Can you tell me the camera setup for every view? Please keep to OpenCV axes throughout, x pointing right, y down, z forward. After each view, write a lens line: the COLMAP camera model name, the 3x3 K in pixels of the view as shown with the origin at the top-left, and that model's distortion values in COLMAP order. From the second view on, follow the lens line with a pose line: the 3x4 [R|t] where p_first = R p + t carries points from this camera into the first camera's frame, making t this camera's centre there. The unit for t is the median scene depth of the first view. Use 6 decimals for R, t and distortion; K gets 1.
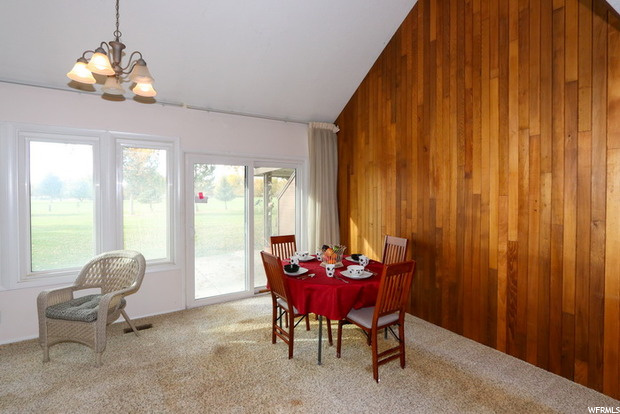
lens RADIAL K [[301.6, 0, 307.2], [0, 301.6, 197.3], [0, 0, 1]] dist [-0.012248, 0.001488]
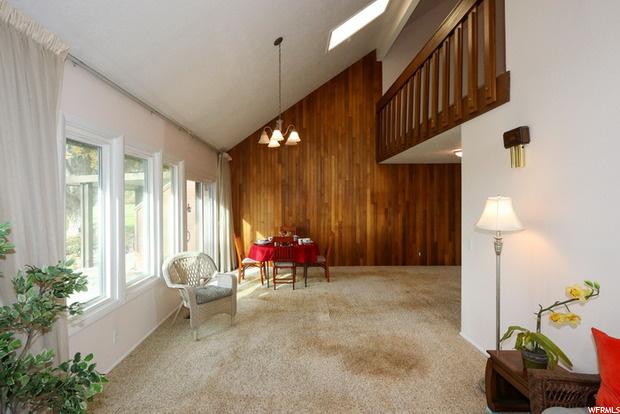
lens RADIAL K [[301.6, 0, 307.2], [0, 301.6, 197.3], [0, 0, 1]] dist [-0.012248, 0.001488]
pose [[0.494556, 0.006250, 0.869123, -1.323585], [0.020612, 0.999609, -0.018917, -0.009926], [-0.868901, 0.027269, 0.494234, -0.025836]]
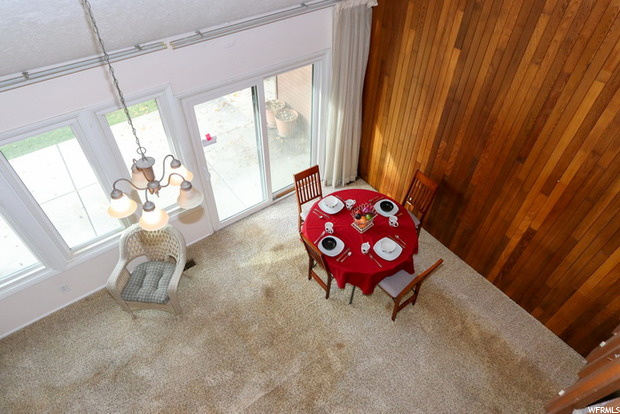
lens RADIAL K [[384.1, 0, 310.0], [0, 384.1, 207.0], [0, 0, 1]] dist [-0.005184, 0.000209]
pose [[0.996650, -0.048939, 0.065529, -0.170460], [-0.011848, 0.706373, 0.707741, -0.700466], [-0.080924, -0.706146, 0.703427, 0.105926]]
